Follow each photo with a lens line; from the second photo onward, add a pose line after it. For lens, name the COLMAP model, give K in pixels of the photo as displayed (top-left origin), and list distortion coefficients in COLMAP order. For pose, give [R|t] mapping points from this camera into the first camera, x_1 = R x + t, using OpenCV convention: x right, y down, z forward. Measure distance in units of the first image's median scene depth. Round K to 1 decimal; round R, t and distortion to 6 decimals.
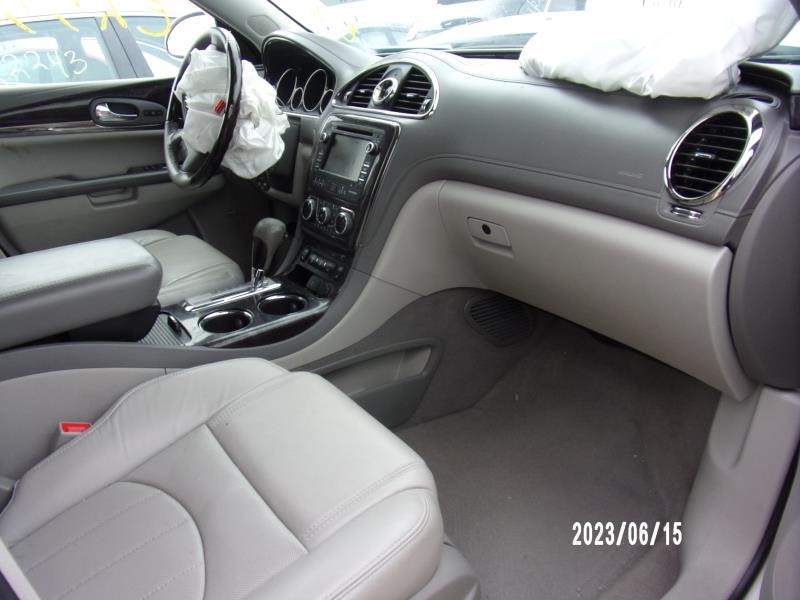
lens RADIAL K [[522.0, 0, 400.0], [0, 522.0, 300.0], [0, 0, 1]] dist [-0.026473, -0.000729]
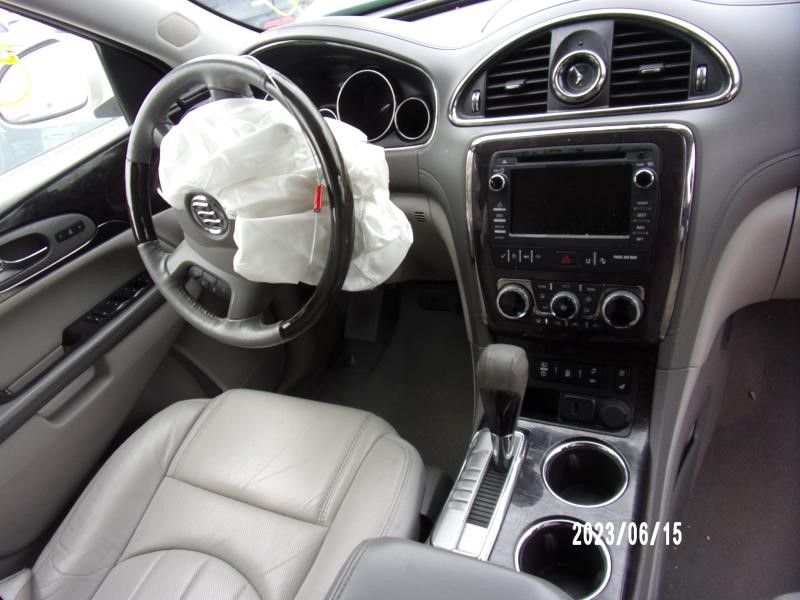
lens RADIAL K [[522.0, 0, 400.0], [0, 522.0, 300.0], [0, 0, 1]] dist [-0.026473, -0.000729]
pose [[0.879748, -0.419372, 0.223987, -0.415835], [0.392487, 0.906489, 0.155662, -0.314189], [-0.268323, -0.049032, 0.962081, 0.435059]]
